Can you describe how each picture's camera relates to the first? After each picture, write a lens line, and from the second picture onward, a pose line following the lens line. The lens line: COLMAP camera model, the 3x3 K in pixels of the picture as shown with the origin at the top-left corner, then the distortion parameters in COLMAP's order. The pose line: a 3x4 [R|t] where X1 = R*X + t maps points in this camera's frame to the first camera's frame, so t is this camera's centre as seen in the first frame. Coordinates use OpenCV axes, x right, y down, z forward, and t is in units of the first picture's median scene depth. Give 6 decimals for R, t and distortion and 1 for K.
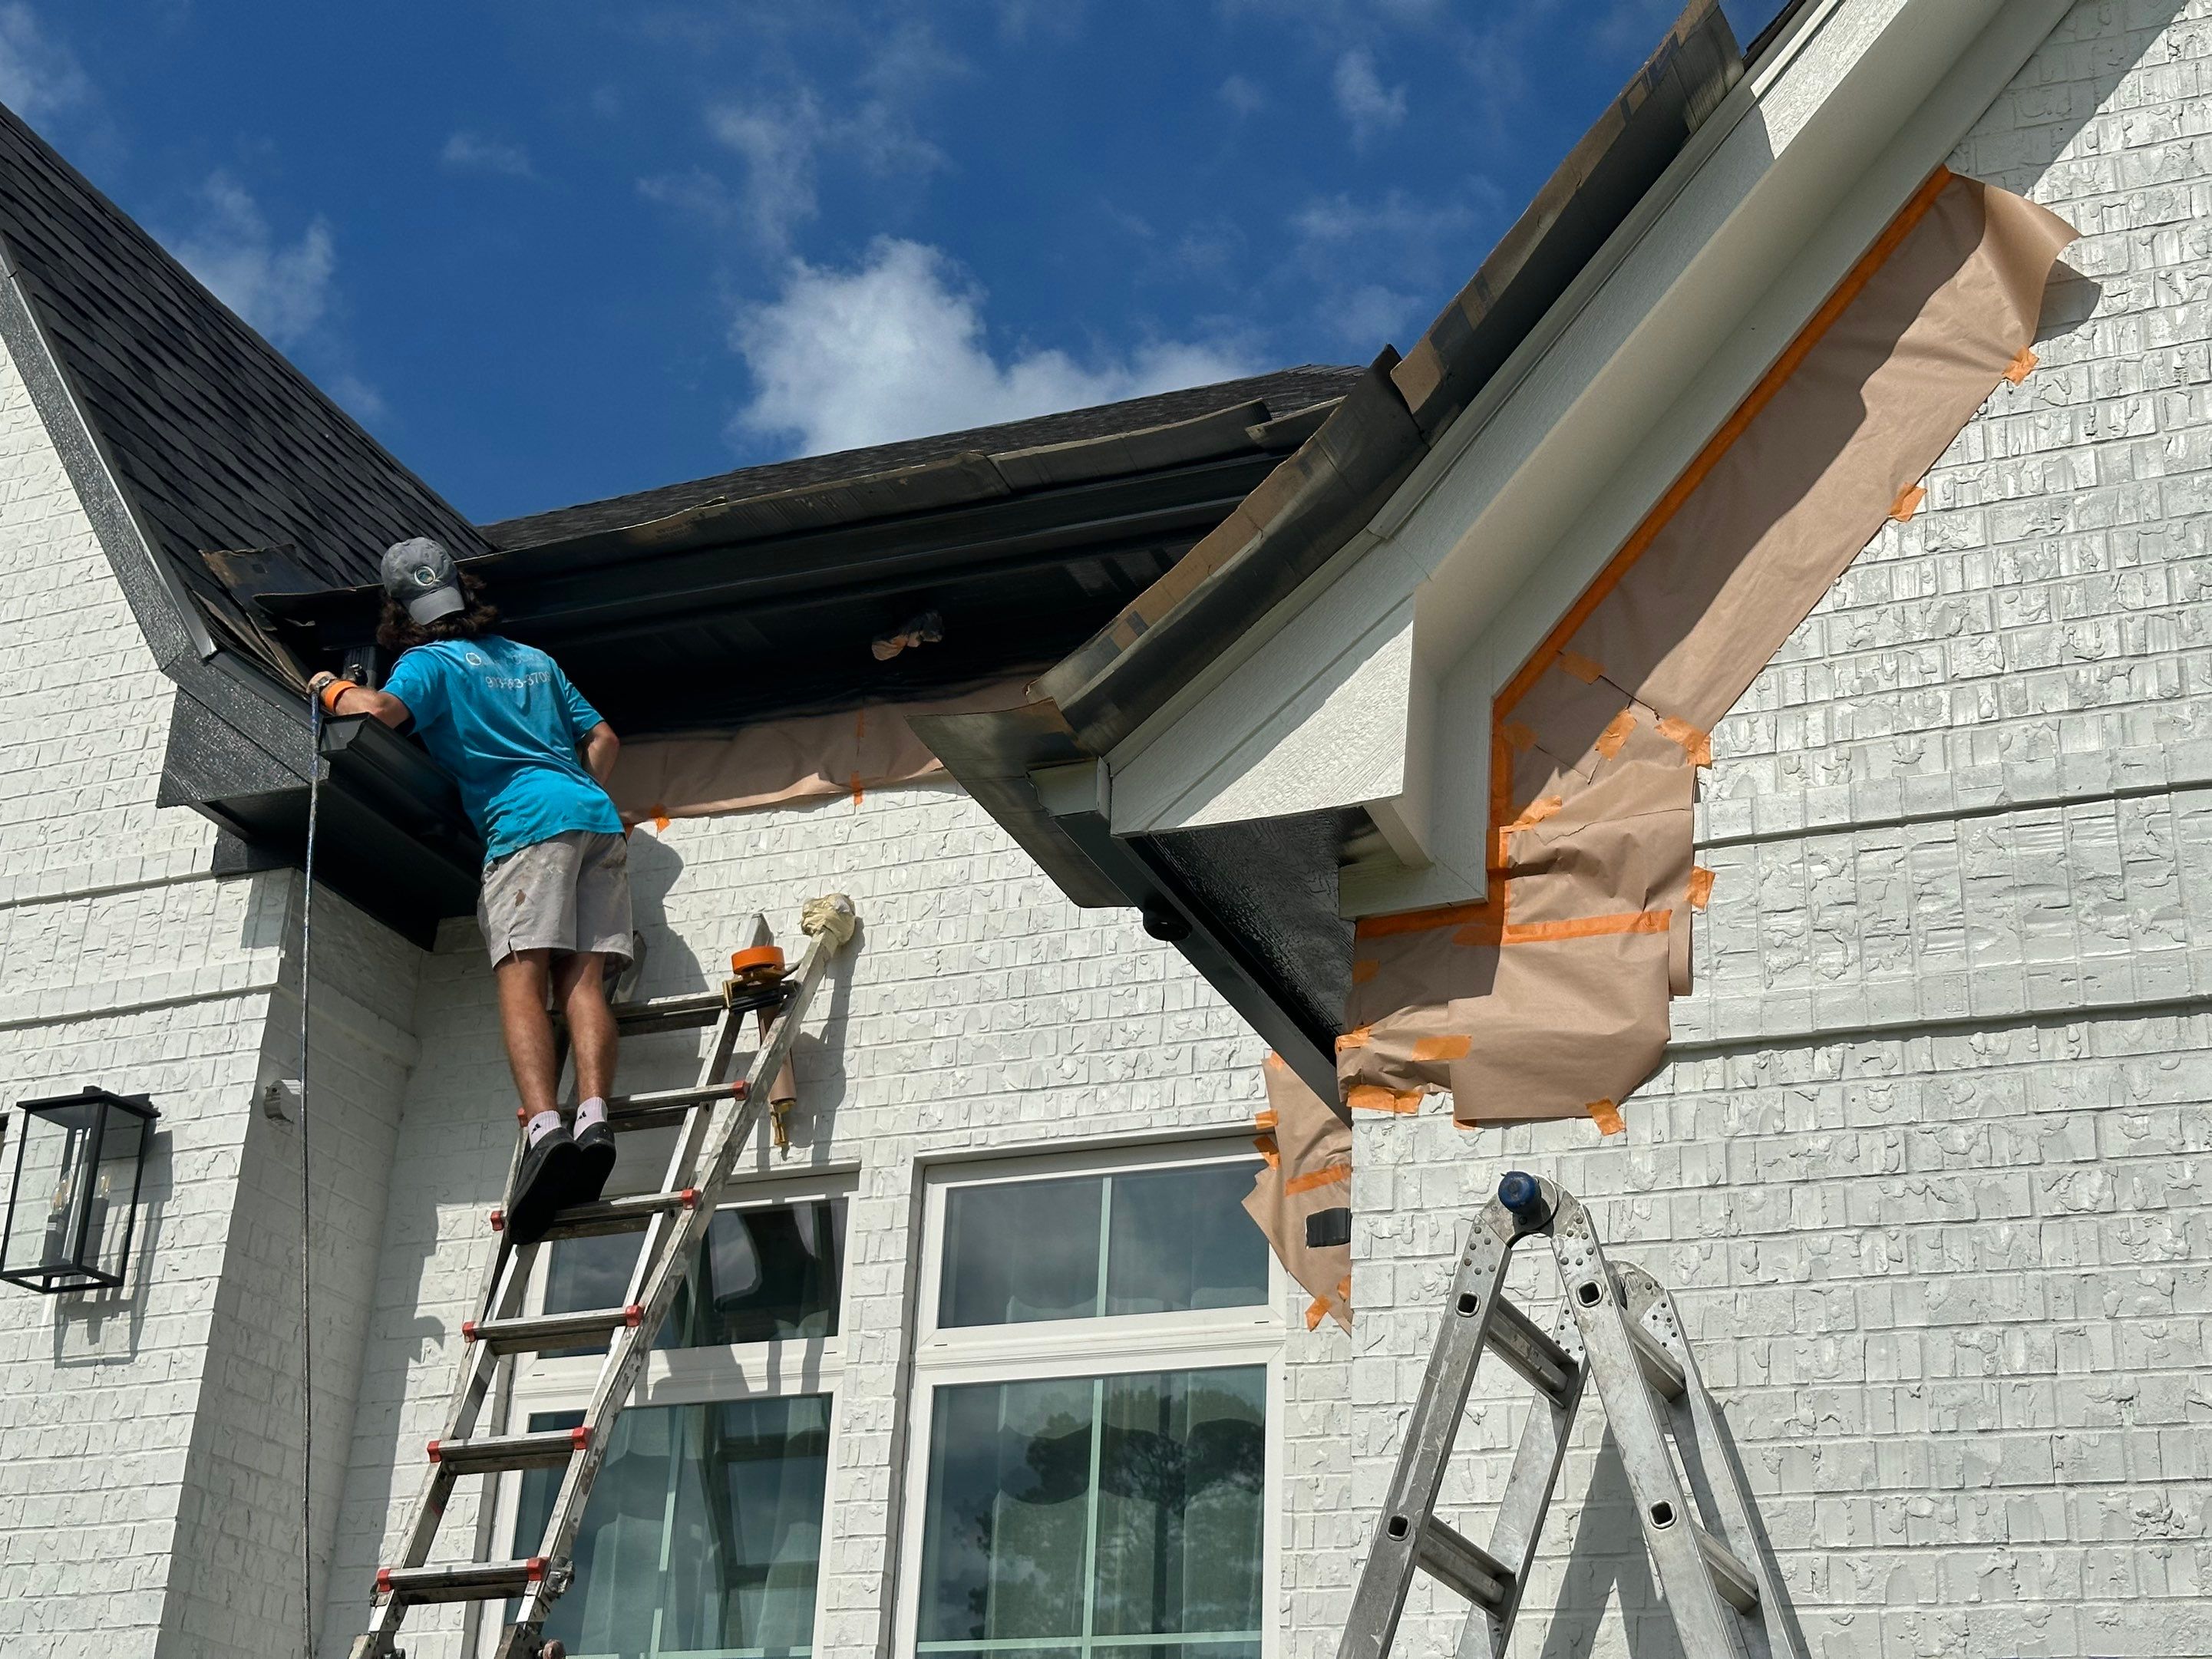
lens RADIAL K [[2988.5, 0, 1100.2], [0, 2988.5, 806.9], [0, 0, 1]] dist [0.093421, -0.051807]
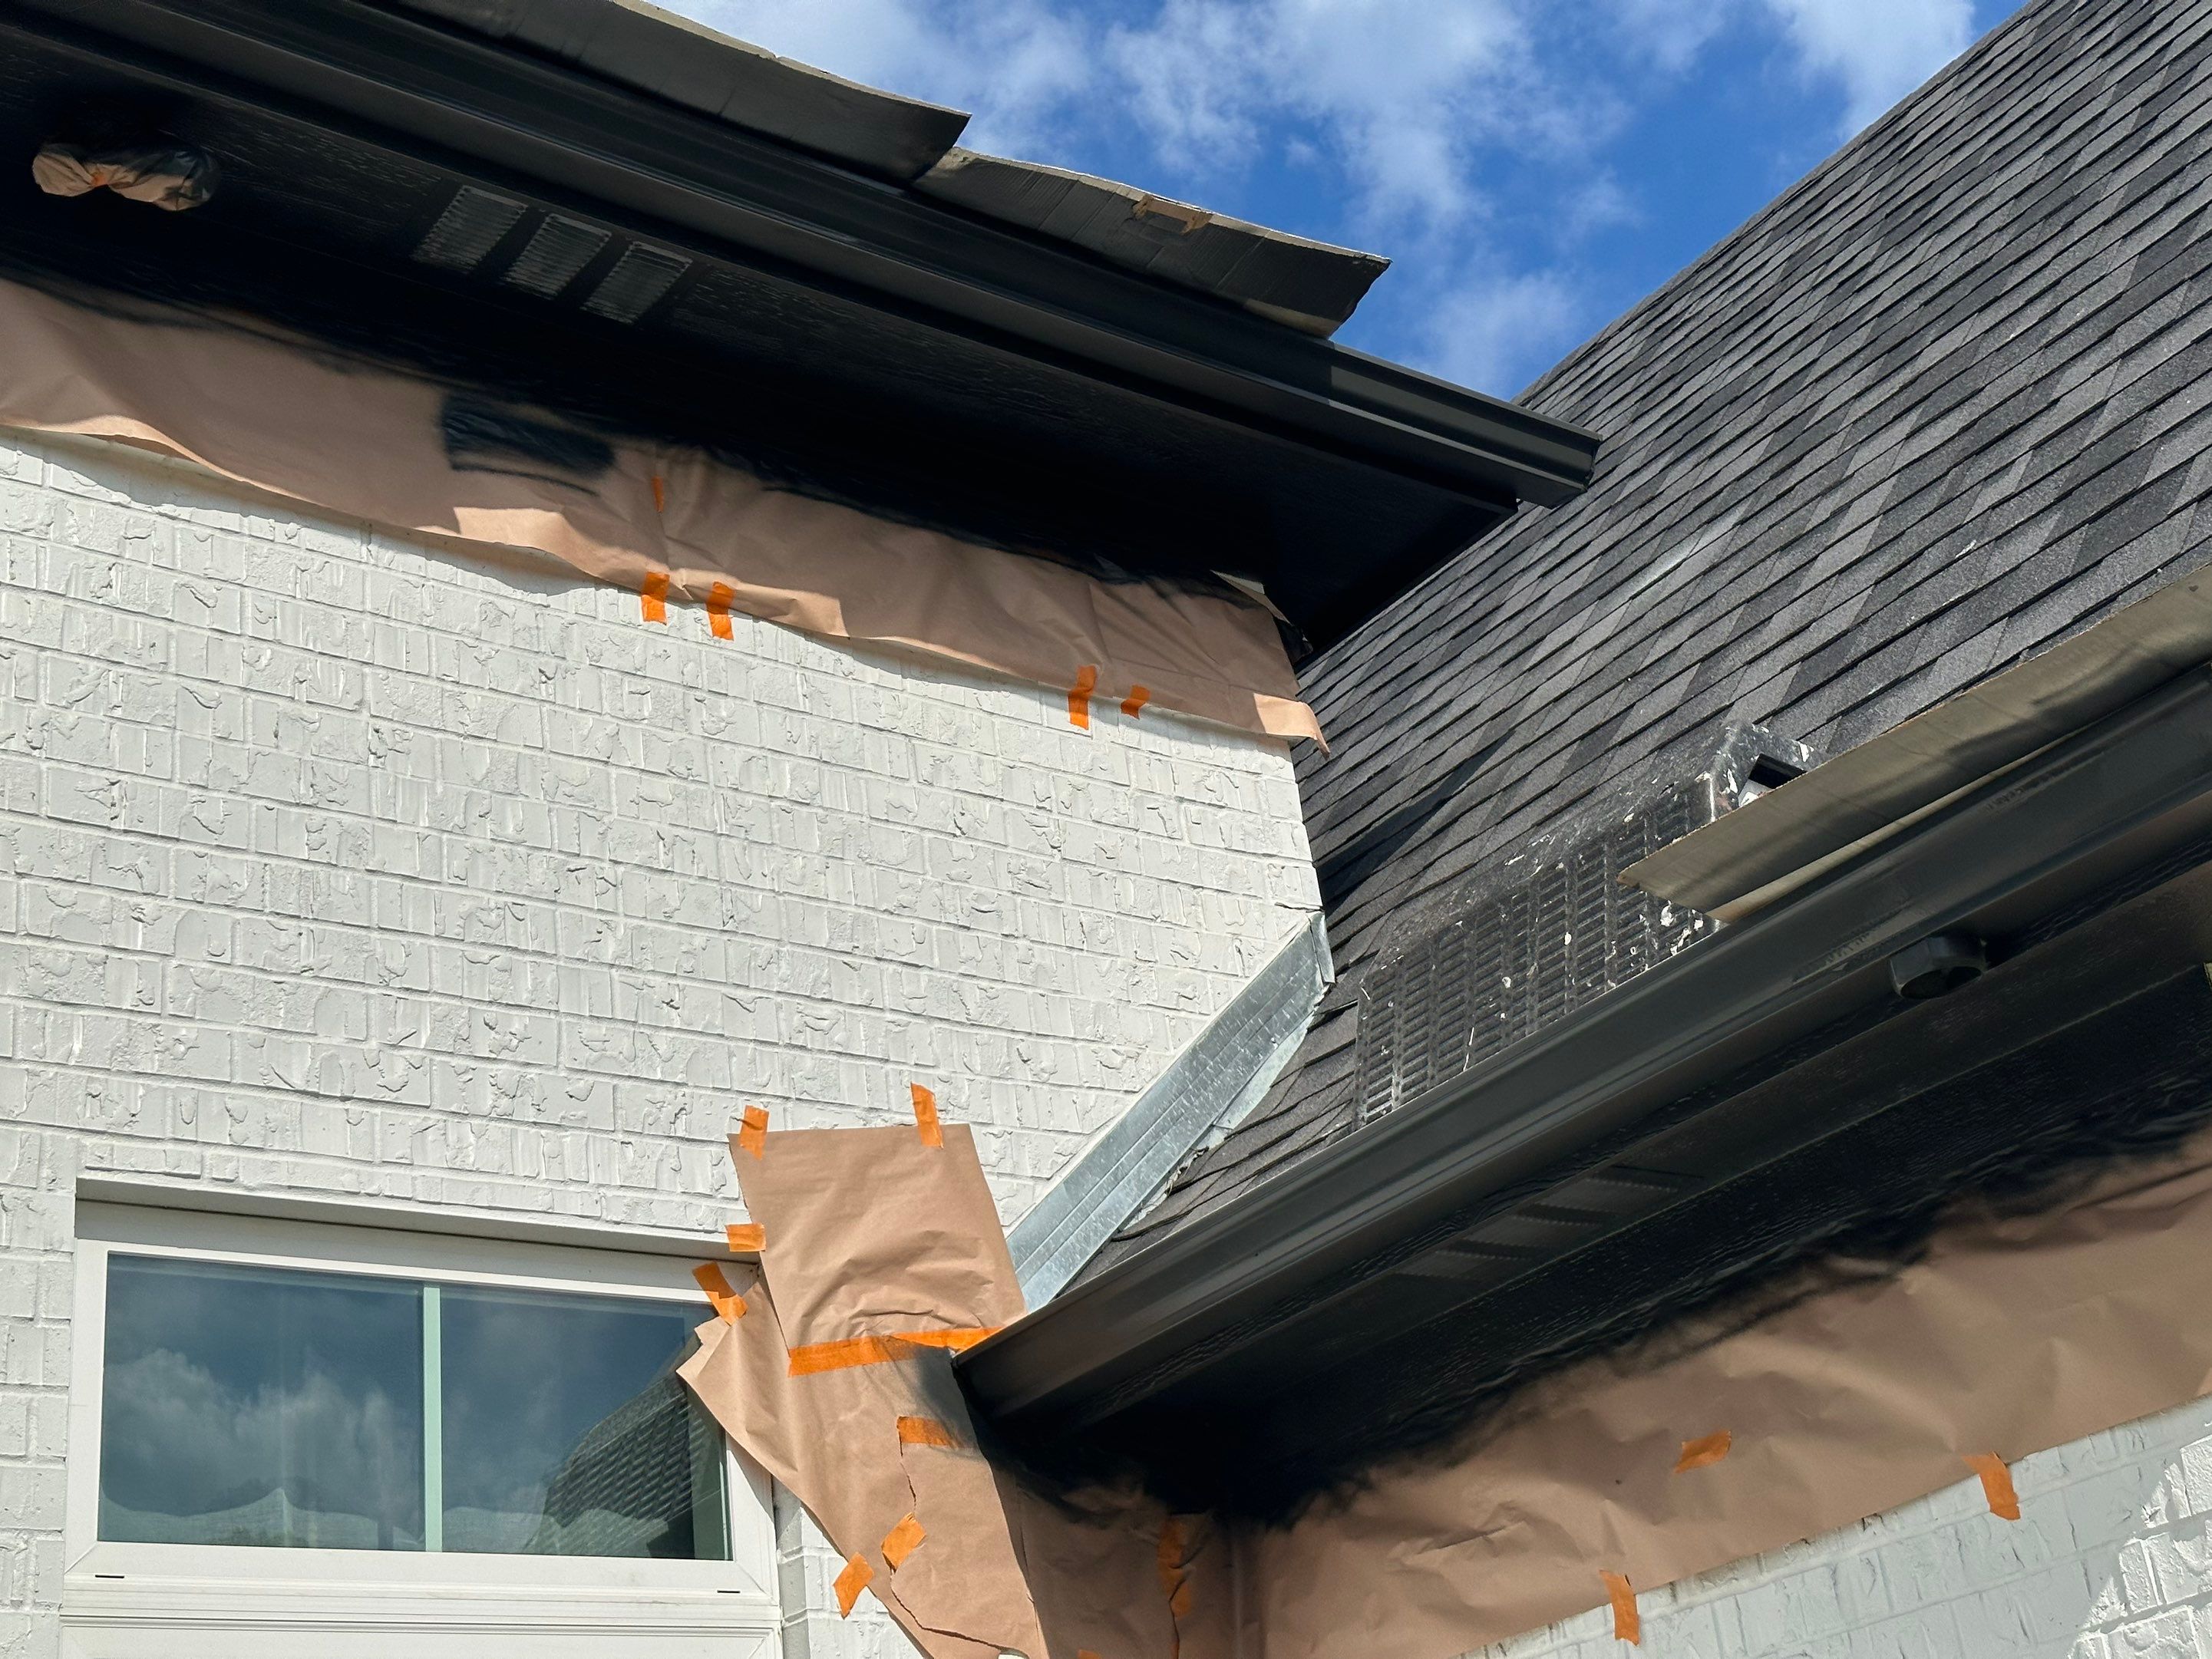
lens RADIAL K [[2988.5, 0, 1100.2], [0, 2988.5, 806.9], [0, 0, 1]] dist [0.093421, -0.051807]
pose [[0.525210, 0.285039, 0.801815, -0.394077], [-0.235104, 0.954163, -0.185199, 0.113155], [-0.817851, -0.091242, 0.568150, 0.598162]]
